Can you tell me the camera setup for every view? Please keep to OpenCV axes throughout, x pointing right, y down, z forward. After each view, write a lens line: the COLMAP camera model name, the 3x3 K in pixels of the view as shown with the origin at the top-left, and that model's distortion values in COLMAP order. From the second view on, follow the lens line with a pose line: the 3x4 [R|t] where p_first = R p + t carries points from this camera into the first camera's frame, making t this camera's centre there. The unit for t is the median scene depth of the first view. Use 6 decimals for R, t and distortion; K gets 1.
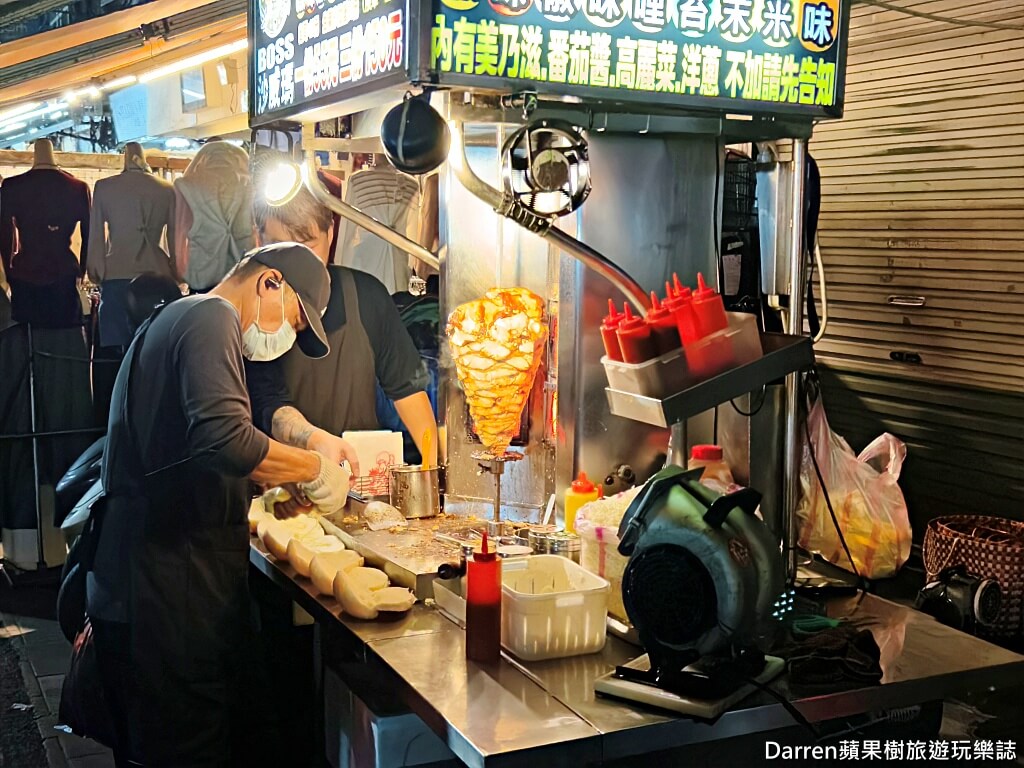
lens RADIAL K [[1481.2, 0, 522.3], [0, 1481.2, 444.2], [0, 0, 1]] dist [0.163922, -0.510411]
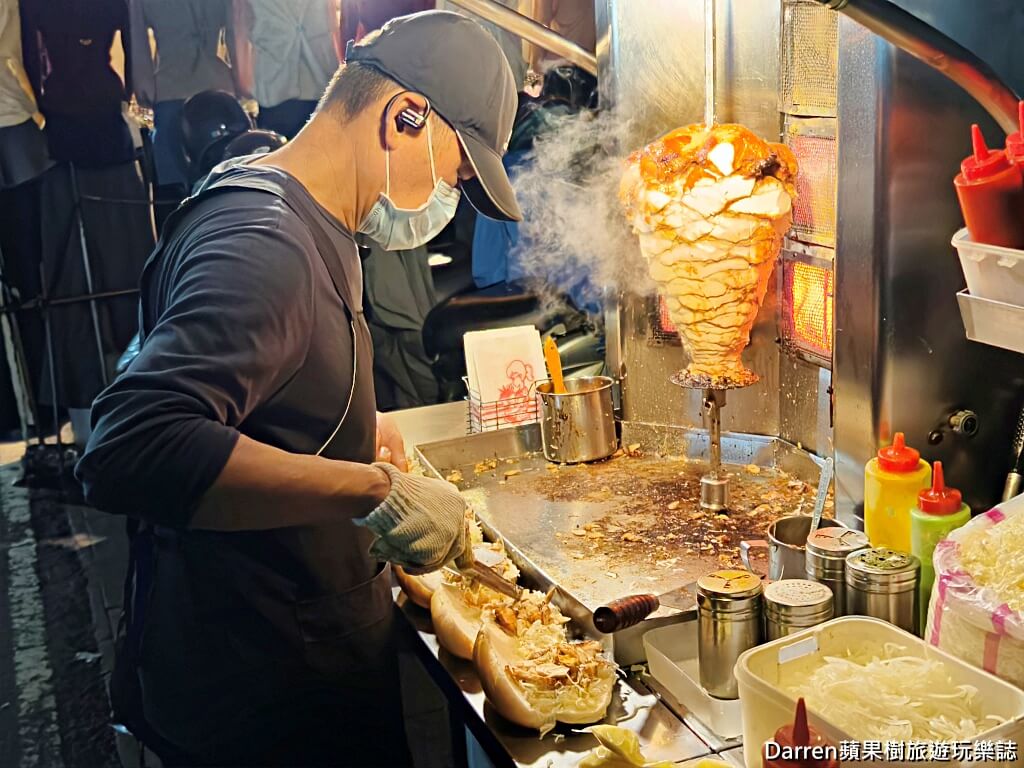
lens RADIAL K [[1475.6, 0, 511.9], [0, 1475.6, 460.3], [0, 0, 1]] dist [0.130617, -0.453553]
pose [[0.995369, -0.044212, -0.085361, -0.059383], [0.056726, 0.987020, 0.150248, -0.066489], [0.077610, -0.154394, 0.984956, 0.442967]]
